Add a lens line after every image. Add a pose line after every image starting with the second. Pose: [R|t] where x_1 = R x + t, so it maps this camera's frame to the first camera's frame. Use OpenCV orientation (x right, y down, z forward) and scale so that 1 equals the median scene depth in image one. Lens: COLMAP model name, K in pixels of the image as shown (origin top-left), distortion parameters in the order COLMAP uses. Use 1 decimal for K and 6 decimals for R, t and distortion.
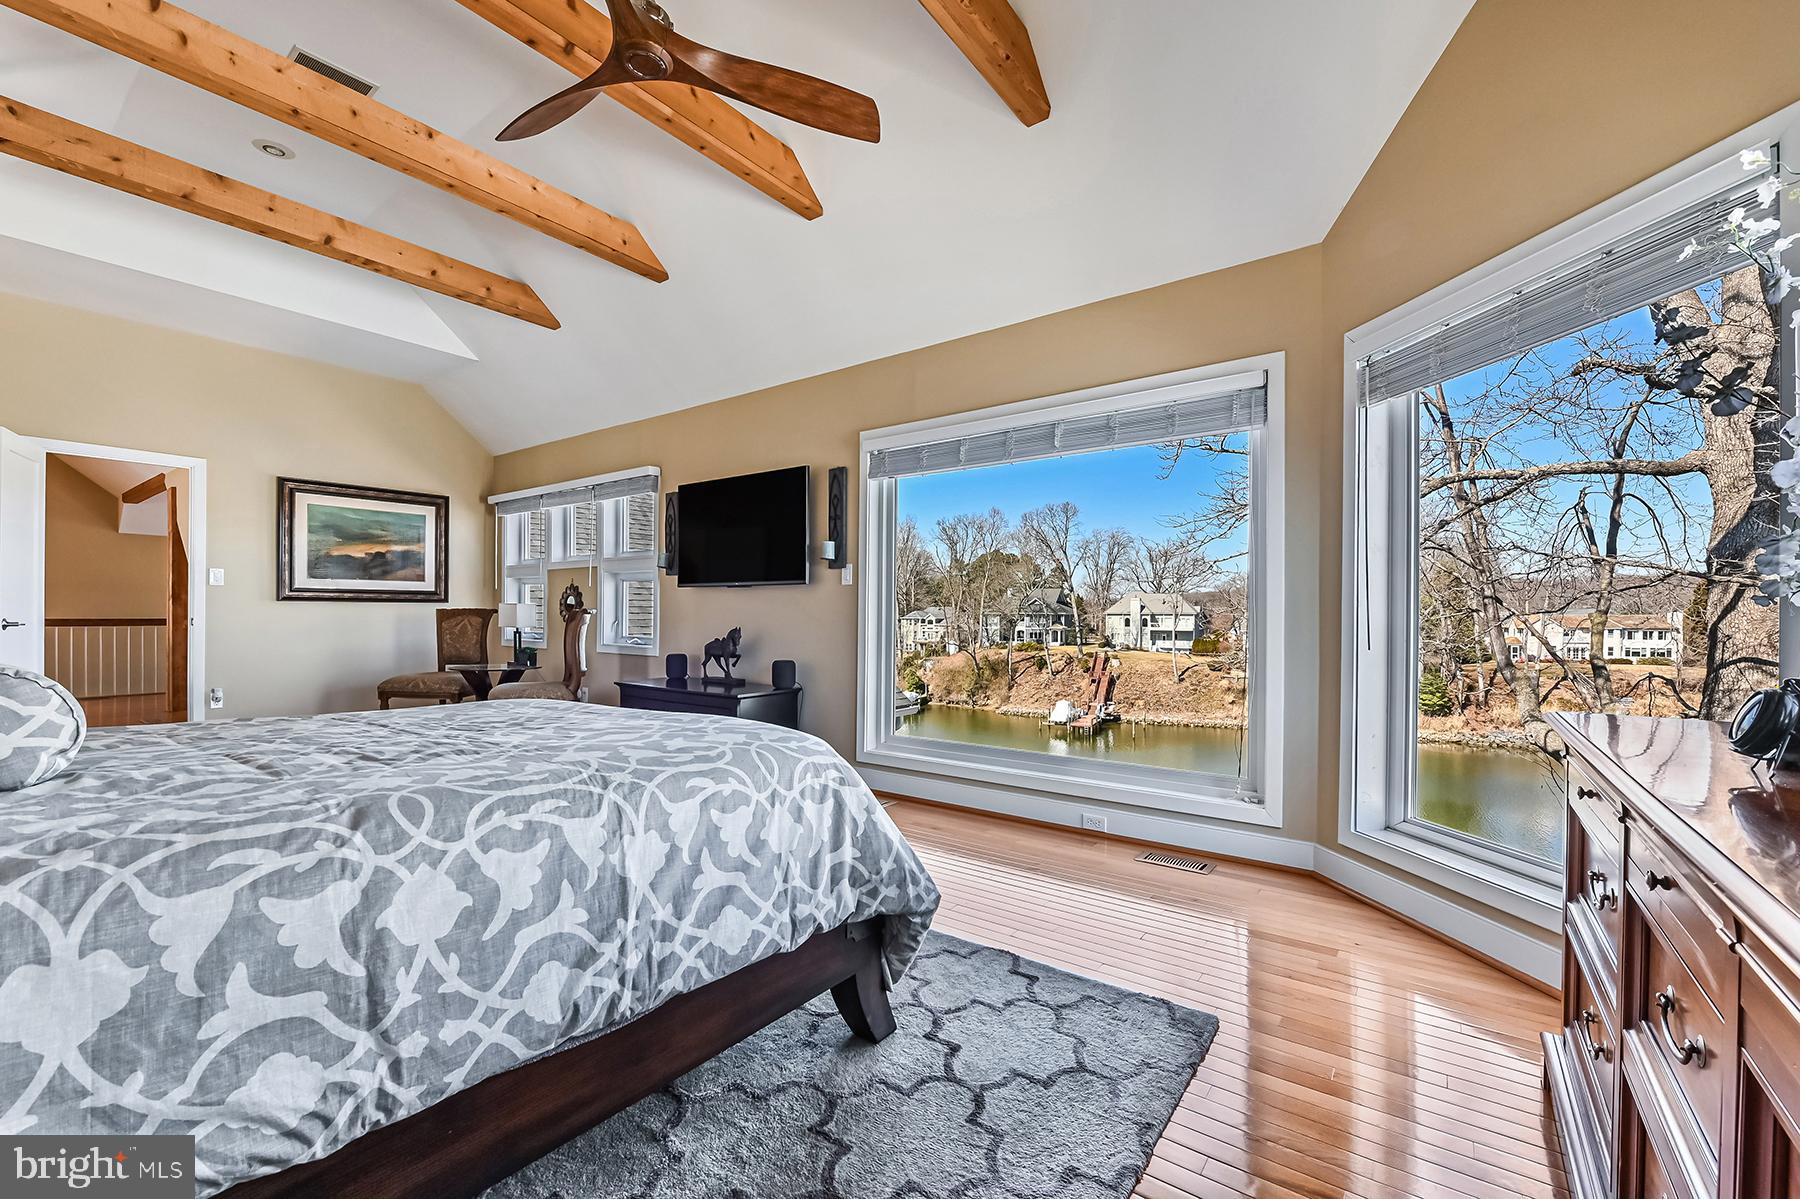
lens RADIAL K [[715.5, 0, 910.2], [0, 715.5, 624.0], [0, 0, 1]] dist [-0.013389, 0.000643]
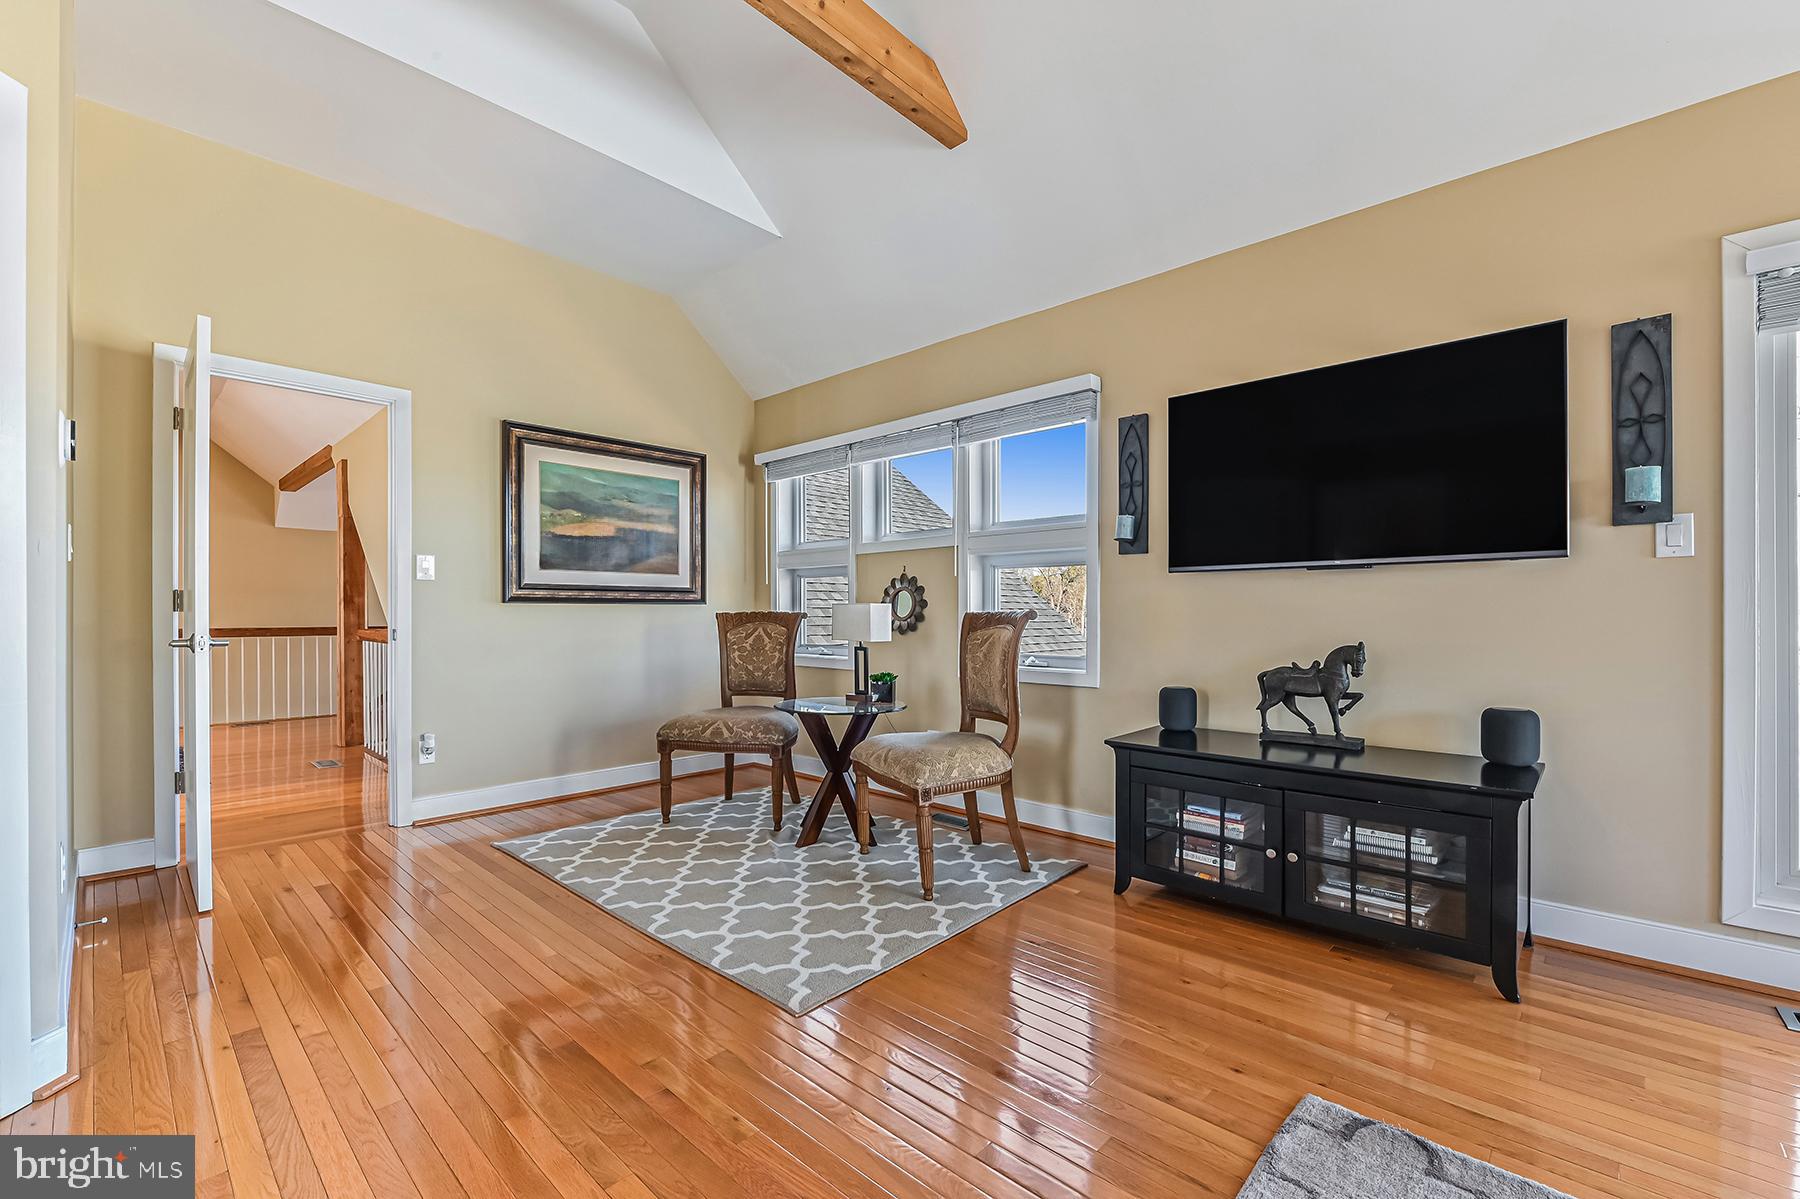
lens RADIAL K [[741.8, 0, 913.7], [0, 741.8, 624.3], [0, 0, 1]] dist [-0.009042, -0.000337]
pose [[0.992945, -0.005756, -0.118435, -0.399760], [0.005503, 0.999982, -0.002457, -0.007755], [0.118447, 0.001788, 0.992959, 0.326397]]
